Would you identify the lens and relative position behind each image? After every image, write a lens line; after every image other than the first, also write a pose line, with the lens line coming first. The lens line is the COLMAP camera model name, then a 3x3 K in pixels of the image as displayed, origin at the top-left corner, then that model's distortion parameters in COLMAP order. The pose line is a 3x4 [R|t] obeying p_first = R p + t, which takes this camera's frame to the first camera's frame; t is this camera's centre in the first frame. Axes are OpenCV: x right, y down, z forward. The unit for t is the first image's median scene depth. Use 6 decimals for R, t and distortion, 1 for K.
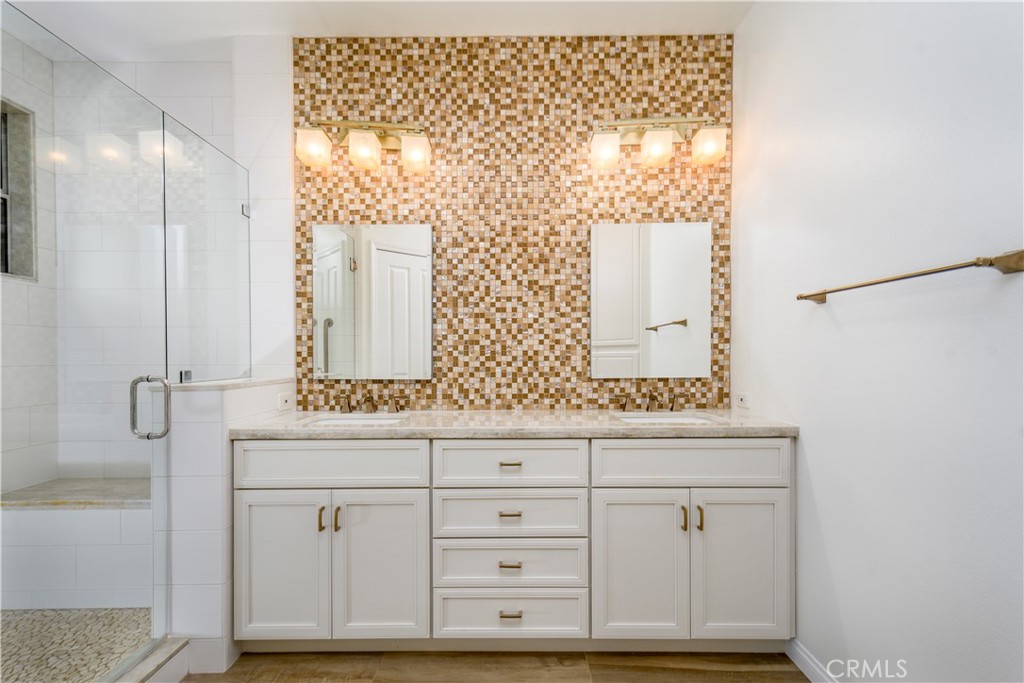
lens RADIAL K [[459.3, 0, 503.8], [0, 459.3, 360.7], [0, 0, 1]] dist [-0.001187, 0.000442]
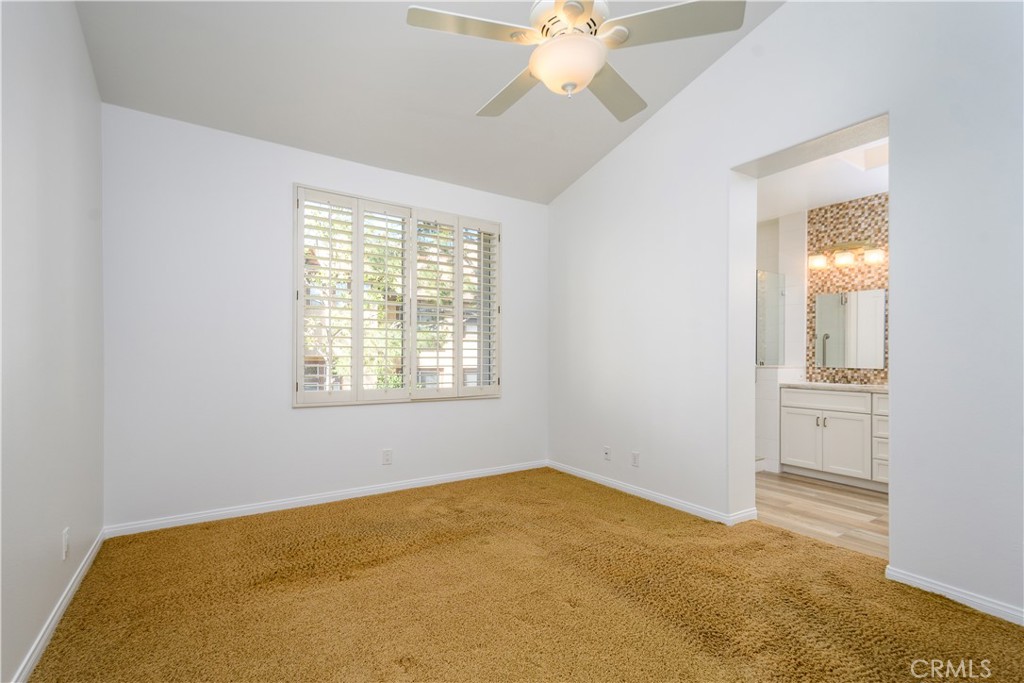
lens RADIAL K [[459.3, 0, 504.4], [0, 459.3, 356.2], [0, 0, 1]] dist [-0.001187, 0.000442]
pose [[0.549141, 0.009092, -0.835680, 0.572435], [-0.020626, 0.999784, -0.002676, 0.025012], [0.835475, 0.018706, 0.549210, -1.373764]]
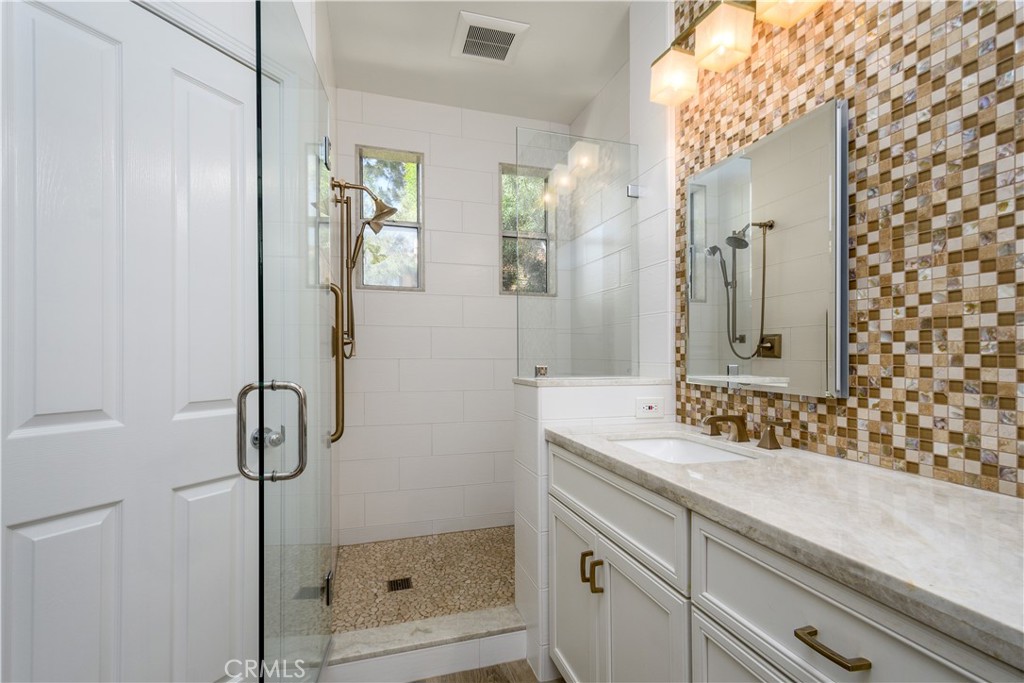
lens RADIAL K [[459.3, 0, 518.0], [0, 459.3, 353.6], [0, 0, 1]] dist [-0.001187, 0.000442]
pose [[0.302861, 0.005395, -0.953019, 0.221079], [-0.014176, 0.999899, 0.001156, -0.005426], [0.952929, 0.013160, 0.302907, 0.499094]]
